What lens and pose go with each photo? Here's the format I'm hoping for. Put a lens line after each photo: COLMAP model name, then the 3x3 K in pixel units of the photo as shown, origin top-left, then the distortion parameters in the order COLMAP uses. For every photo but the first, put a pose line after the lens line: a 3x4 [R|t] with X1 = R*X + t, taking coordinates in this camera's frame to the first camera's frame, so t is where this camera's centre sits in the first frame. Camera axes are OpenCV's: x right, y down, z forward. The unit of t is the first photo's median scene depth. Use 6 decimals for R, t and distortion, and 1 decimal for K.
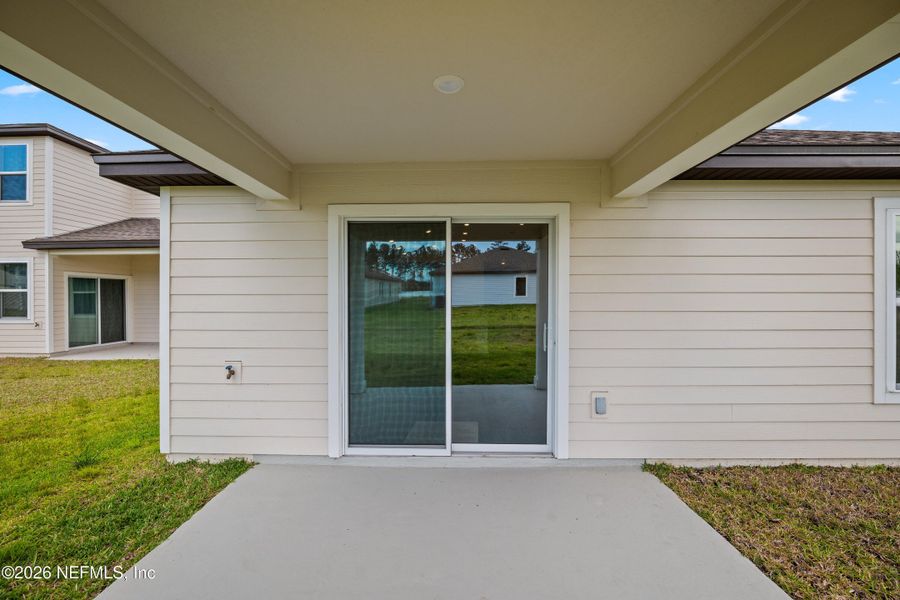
lens RADIAL K [[388.1, 0, 448.2], [0, 388.1, 291.4], [0, 0, 1]] dist [0.000176, 0.000393]
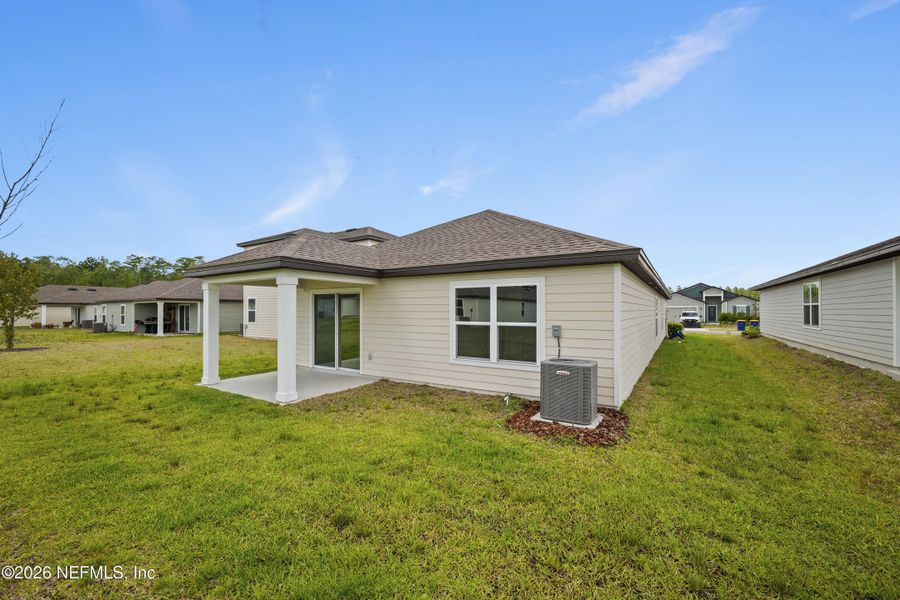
lens RADIAL K [[385.7, 0, 446.8], [0, 385.7, 299.7], [0, 0, 1]] dist [-0.006650, -0.000145]
pose [[0.850428, -0.008156, -0.526029, 2.346414], [0.000683, 0.999896, -0.014400, -0.088943], [0.526092, 0.011887, 0.850345, -1.133027]]
